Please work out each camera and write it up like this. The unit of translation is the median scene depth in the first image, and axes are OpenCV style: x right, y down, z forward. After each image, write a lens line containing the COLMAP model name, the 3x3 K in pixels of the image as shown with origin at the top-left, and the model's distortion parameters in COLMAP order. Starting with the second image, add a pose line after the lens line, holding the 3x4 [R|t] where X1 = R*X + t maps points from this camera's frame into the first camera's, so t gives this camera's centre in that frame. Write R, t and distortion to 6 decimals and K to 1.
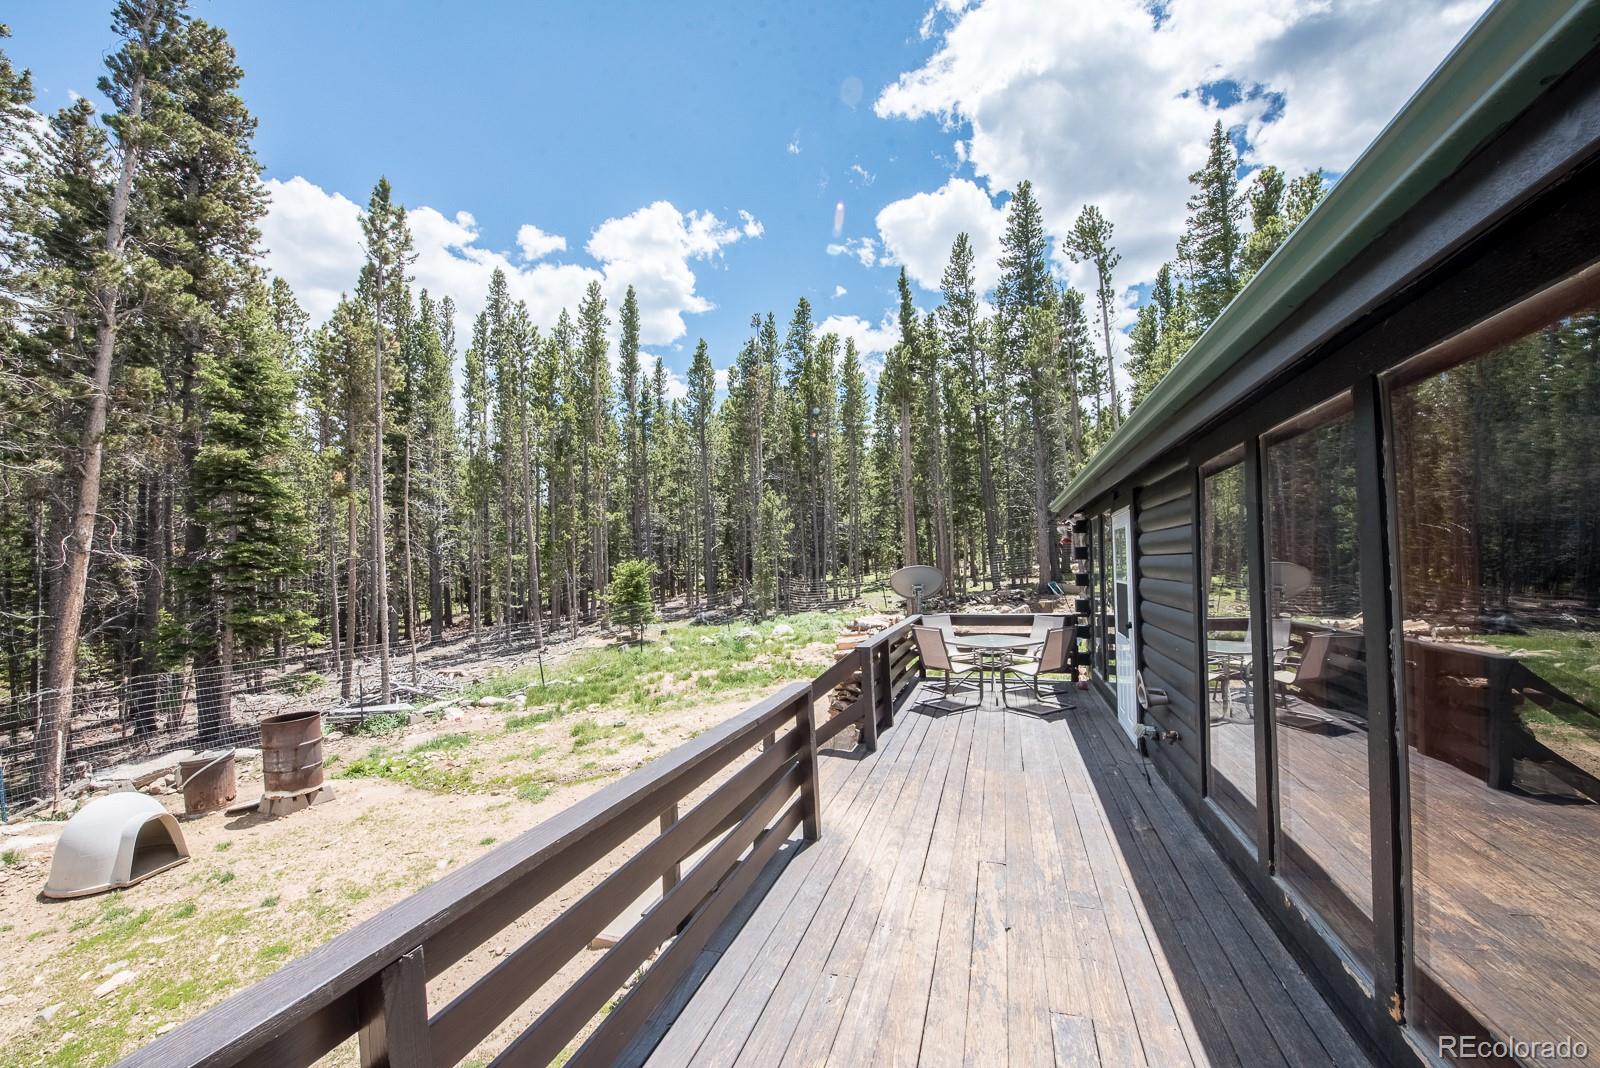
lens RADIAL K [[637.5, 0, 799.2], [0, 637.5, 539.2], [0, 0, 1]] dist [-0.020769, -0.000536]
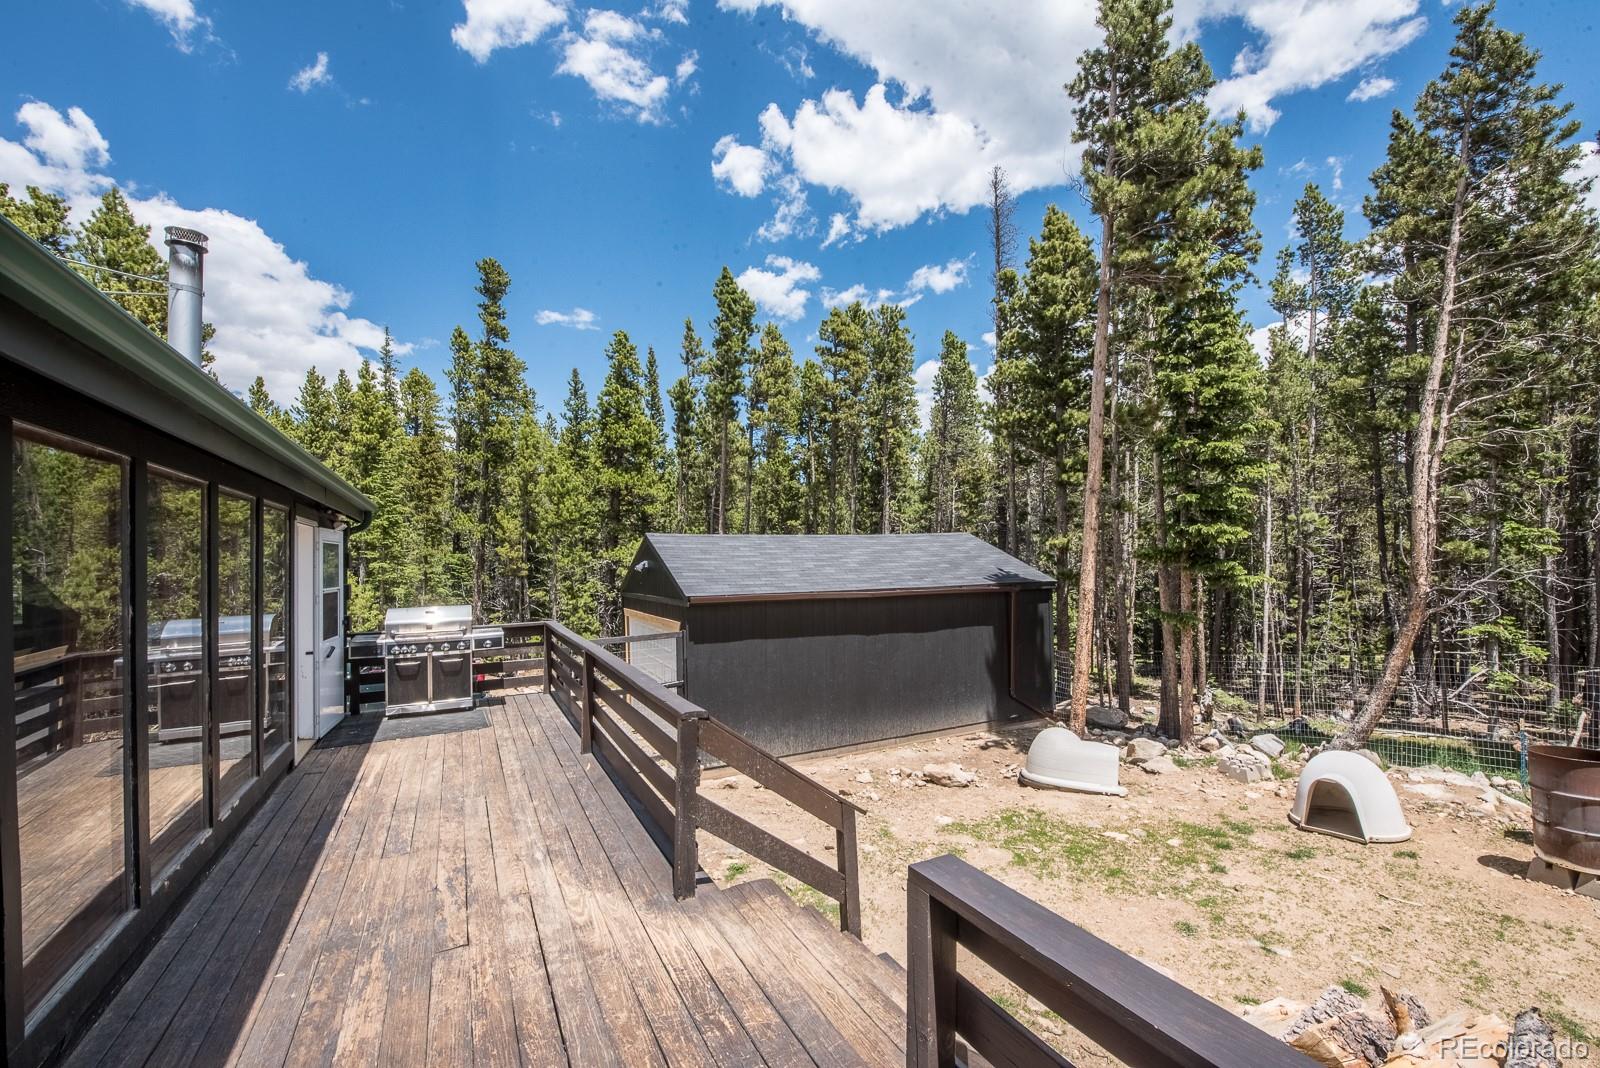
lens RADIAL K [[637.5, 0, 799.2], [0, 637.5, 539.2], [0, 0, 1]] dist [-0.020769, -0.000536]
pose [[-0.694875, 0.013962, -0.718995, 0.461418], [0.063016, 0.997148, -0.041539, 0.043768], [0.716364, -0.074173, -0.693773, 1.564567]]
